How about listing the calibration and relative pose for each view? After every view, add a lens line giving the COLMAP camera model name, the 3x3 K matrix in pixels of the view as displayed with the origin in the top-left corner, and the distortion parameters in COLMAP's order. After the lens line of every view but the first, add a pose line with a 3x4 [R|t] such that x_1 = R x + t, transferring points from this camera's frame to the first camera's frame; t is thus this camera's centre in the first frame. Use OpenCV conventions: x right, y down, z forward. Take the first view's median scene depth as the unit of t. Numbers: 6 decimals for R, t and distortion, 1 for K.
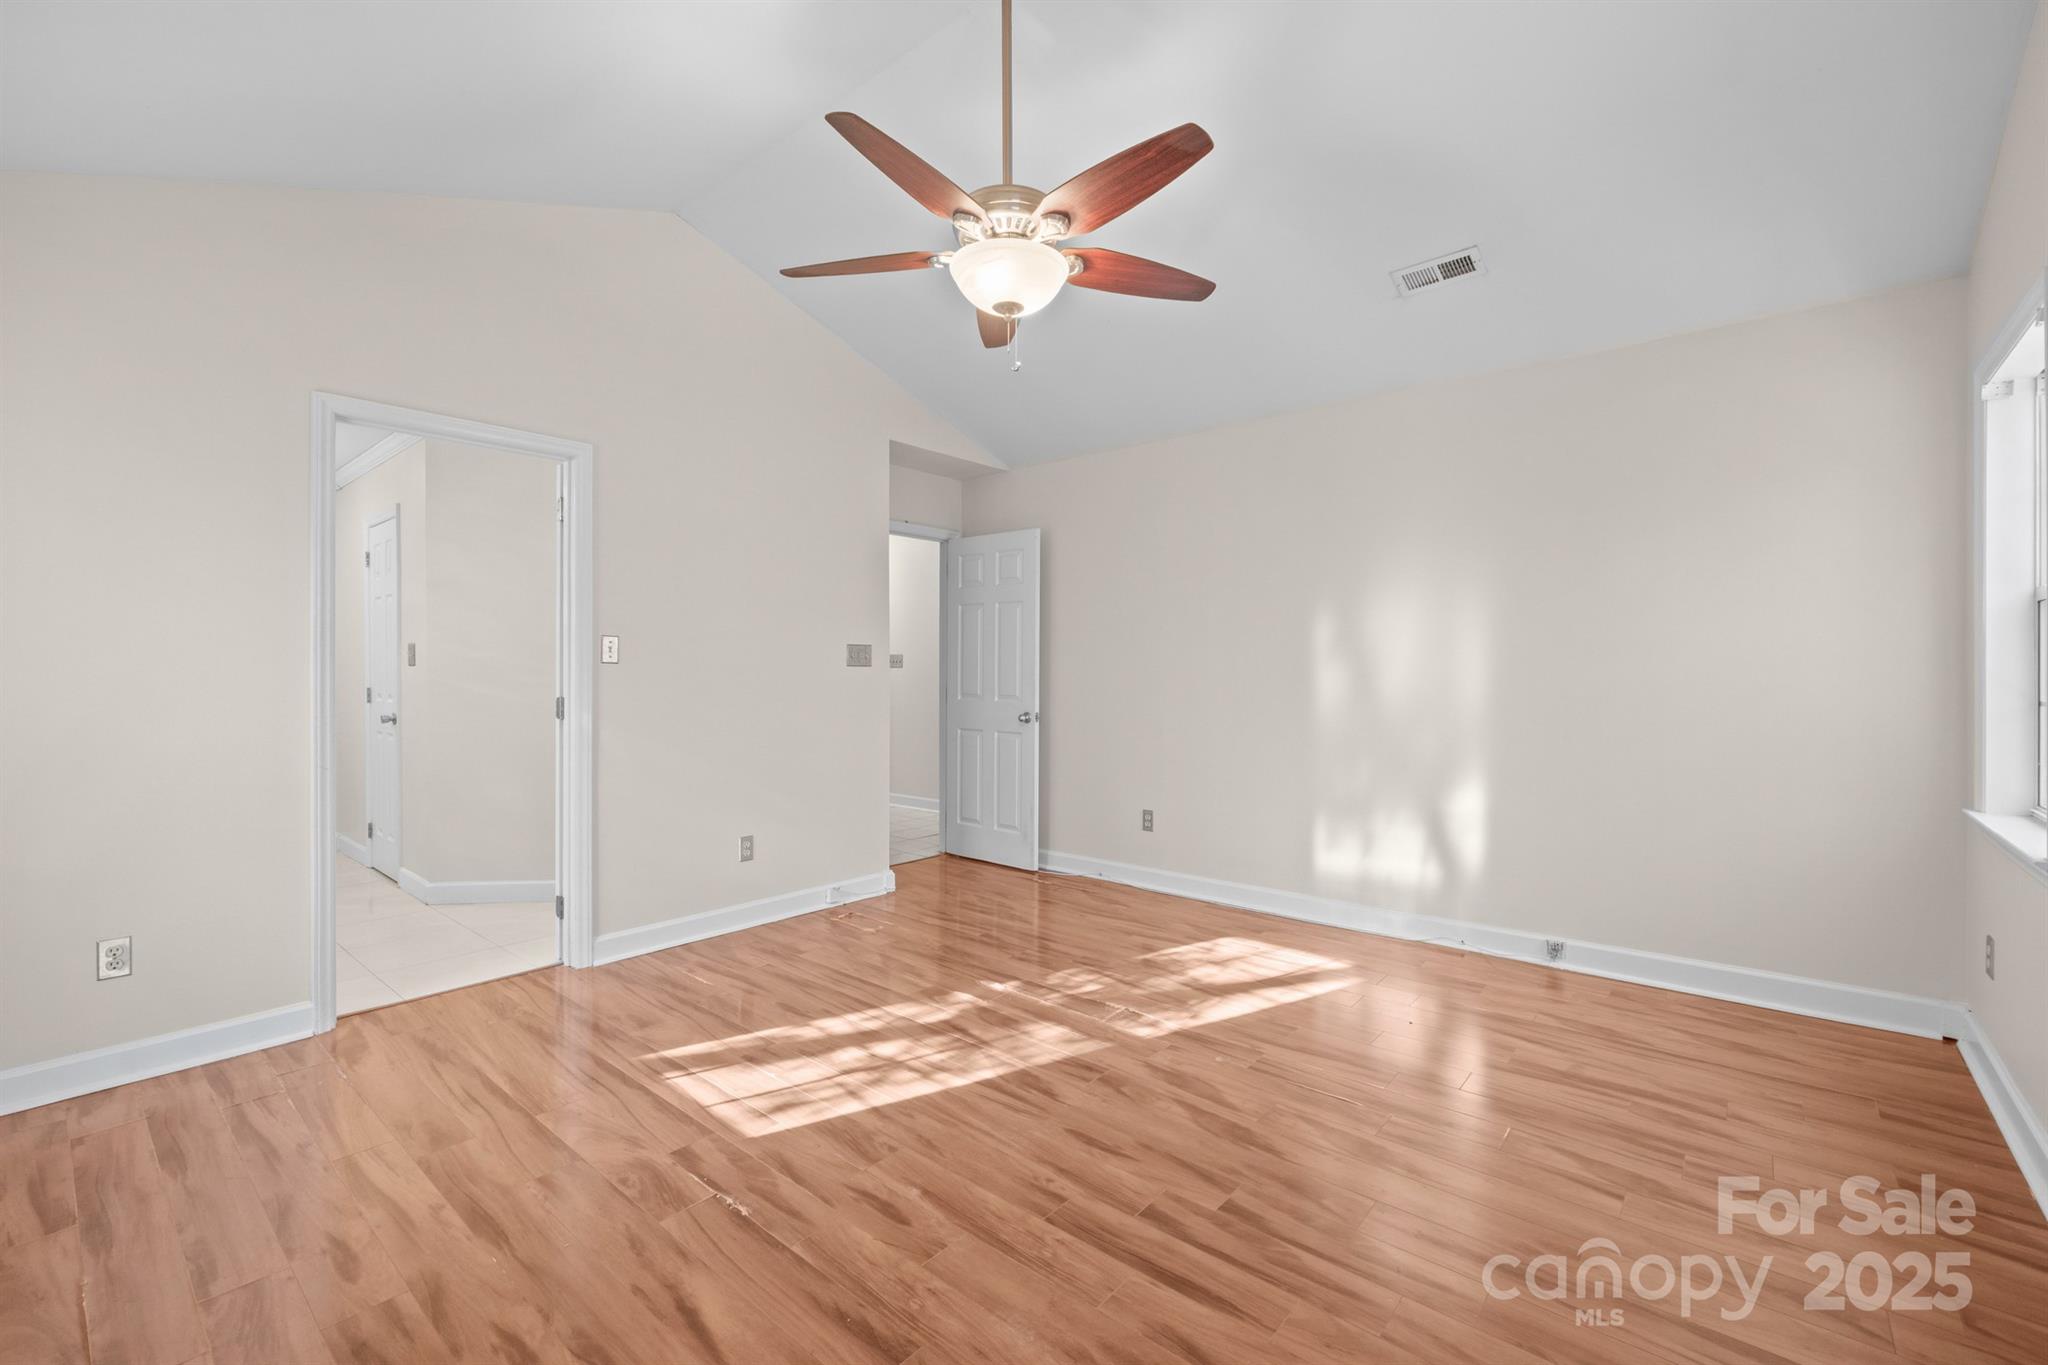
lens RADIAL K [[857.8, 0, 1031.6], [0, 857.8, 666.9], [0, 0, 1]] dist [-0.007709, 0.000419]
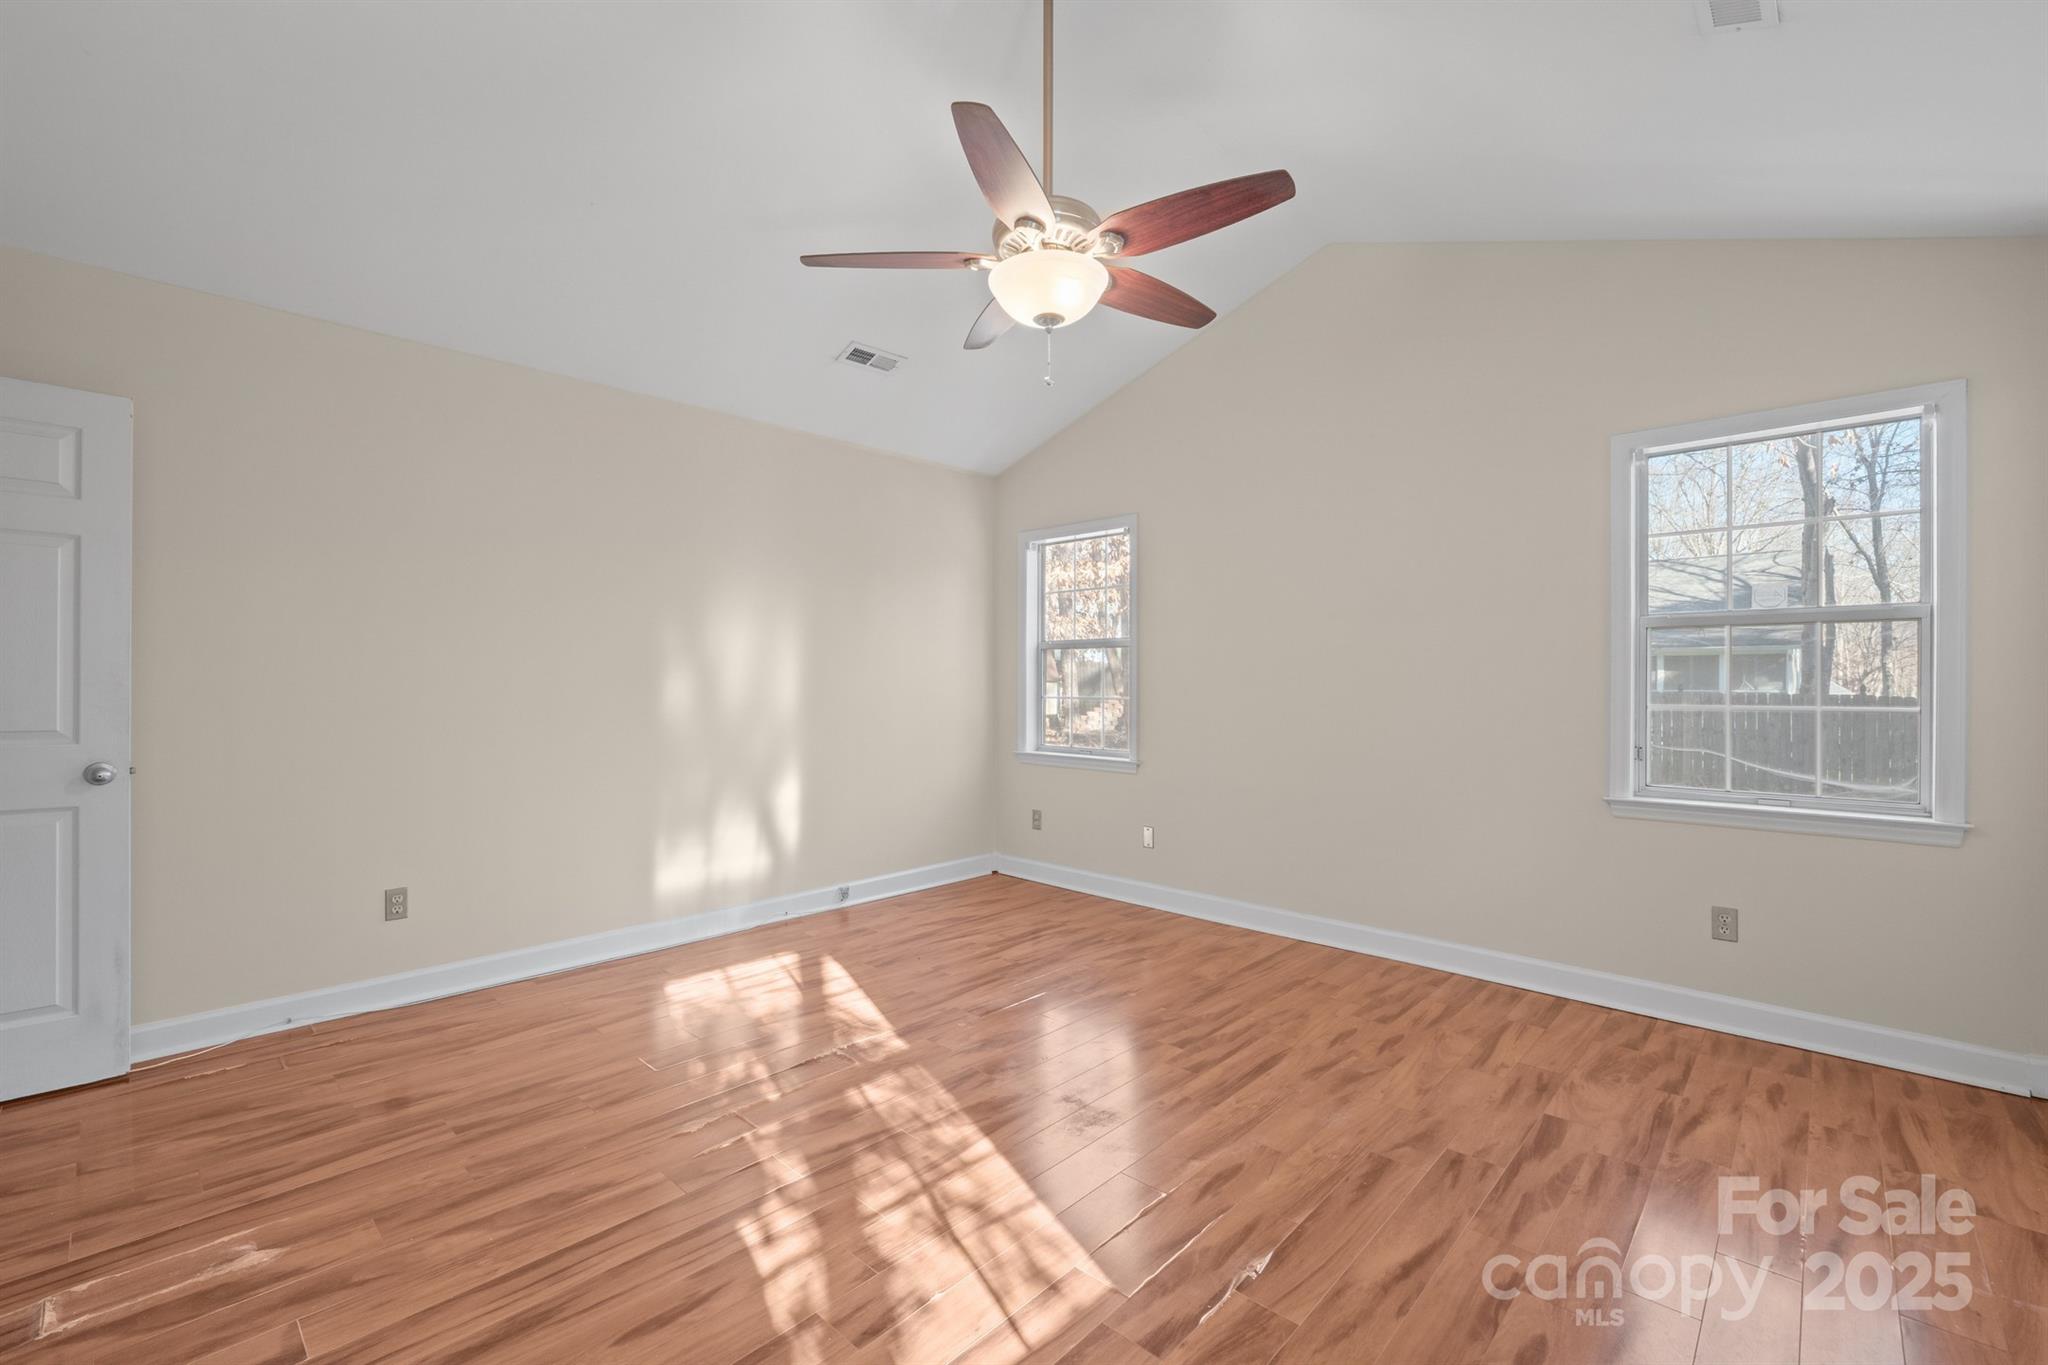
lens RADIAL K [[865.2, 0, 1025.1], [0, 865.2, 680.6], [0, 0, 1]] dist [0.001687, 0.000265]
pose [[0.051581, 0.001353, 0.998668, -0.881150], [-0.008619, 0.999962, -0.000910, 0.003614], [-0.998632, -0.008560, 0.051590, 0.823959]]
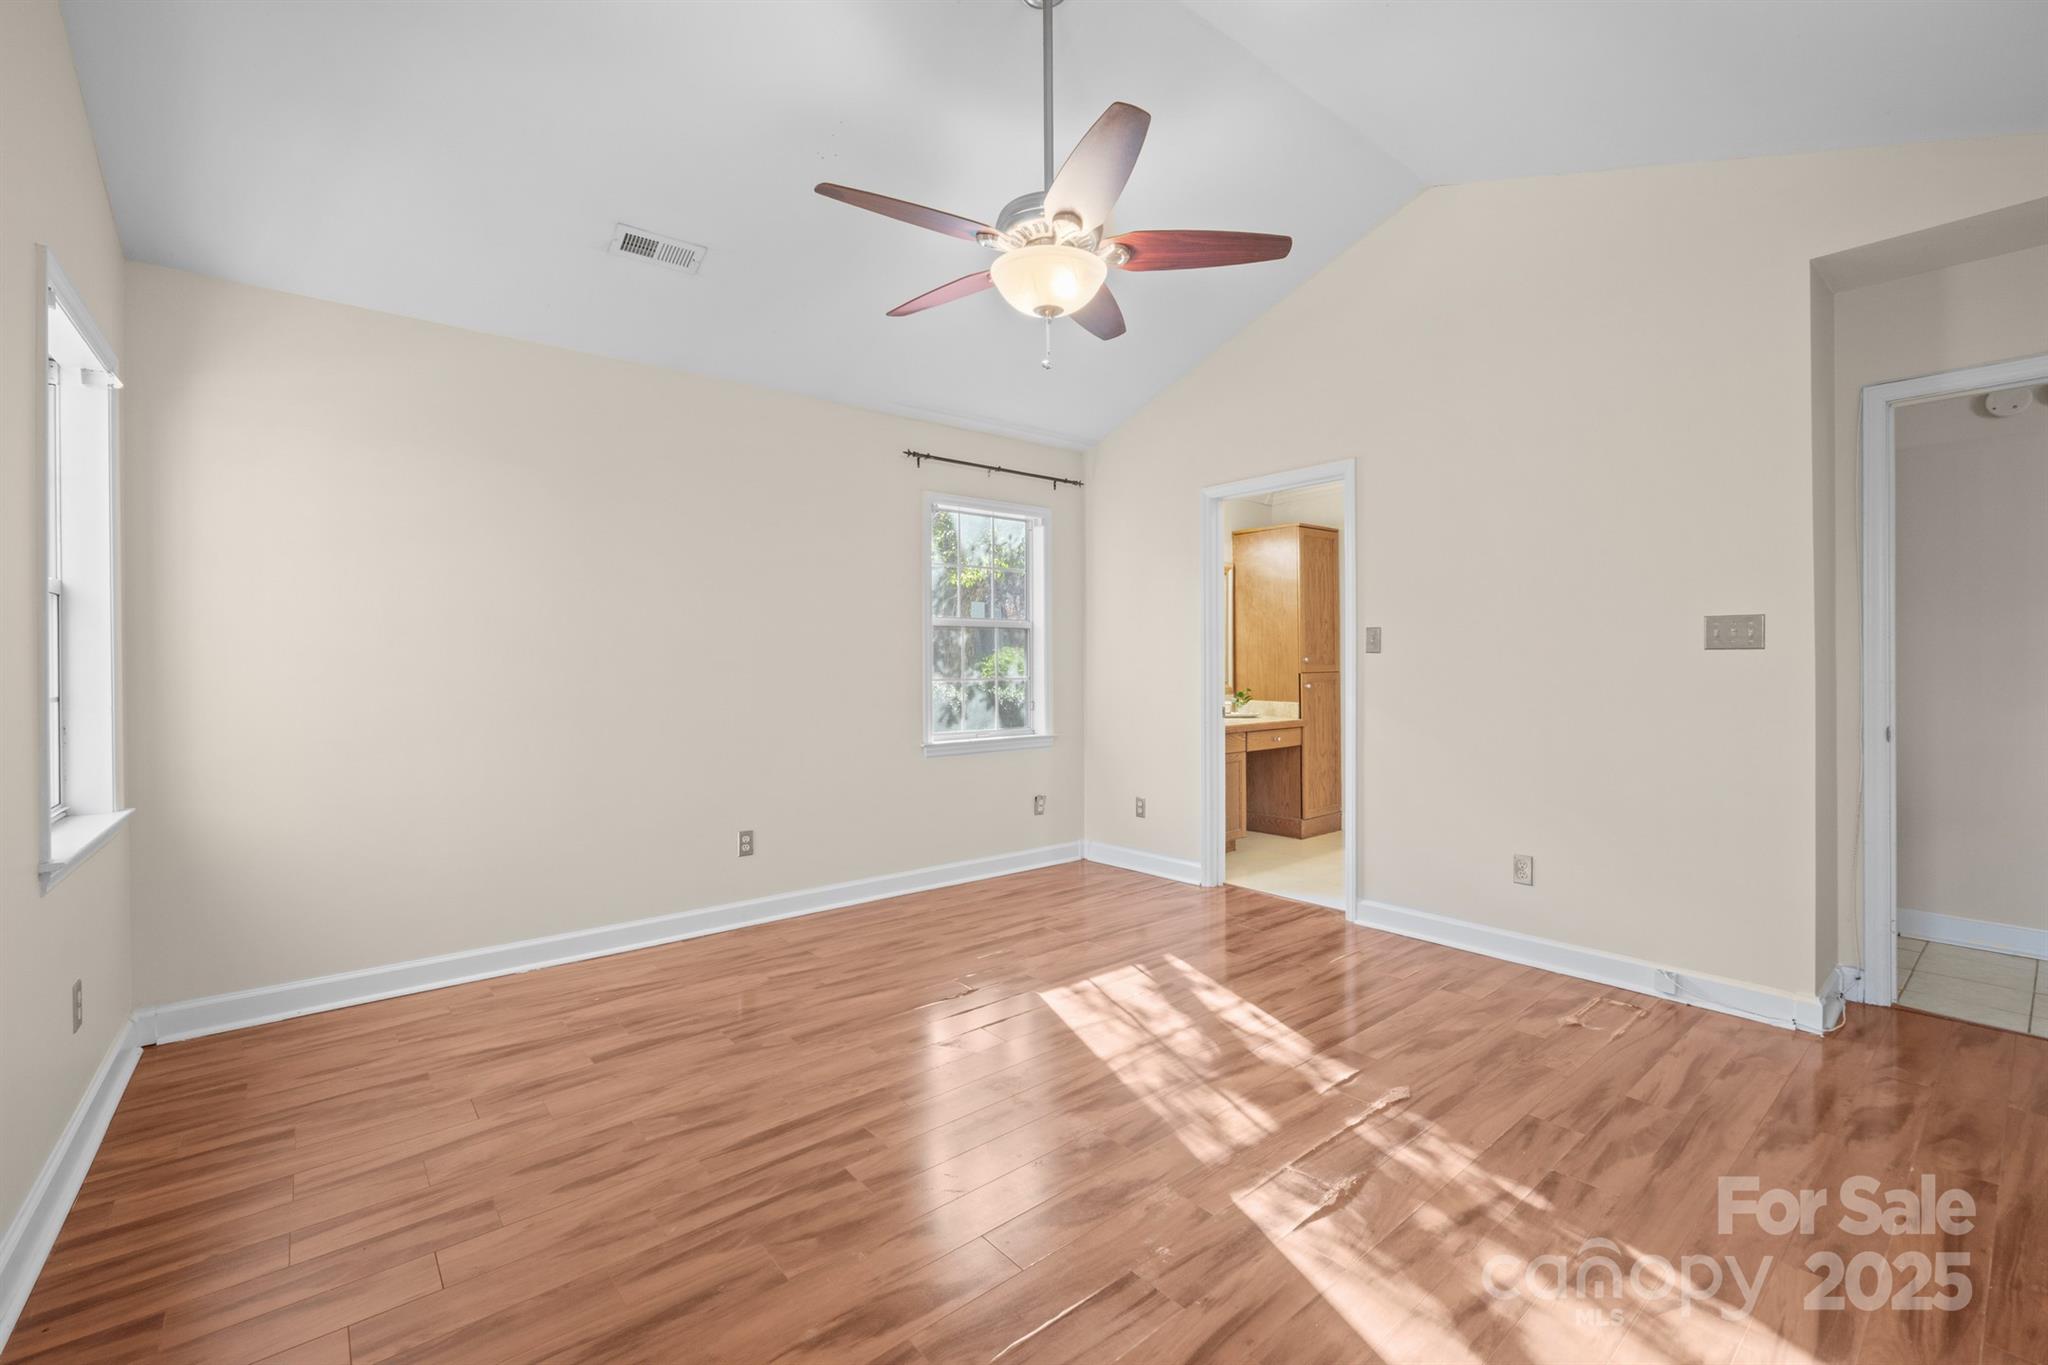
lens RADIAL K [[857.8, 0, 1031.6], [0, 857.8, 666.9], [0, 0, 1]] dist [-0.007709, 0.000419]
pose [[-0.168935, 0.002045, -0.985625, 0.841444], [0.012297, 0.999924, -0.000033, 0.009377], [0.985551, -0.012126, -0.168947, 0.971792]]
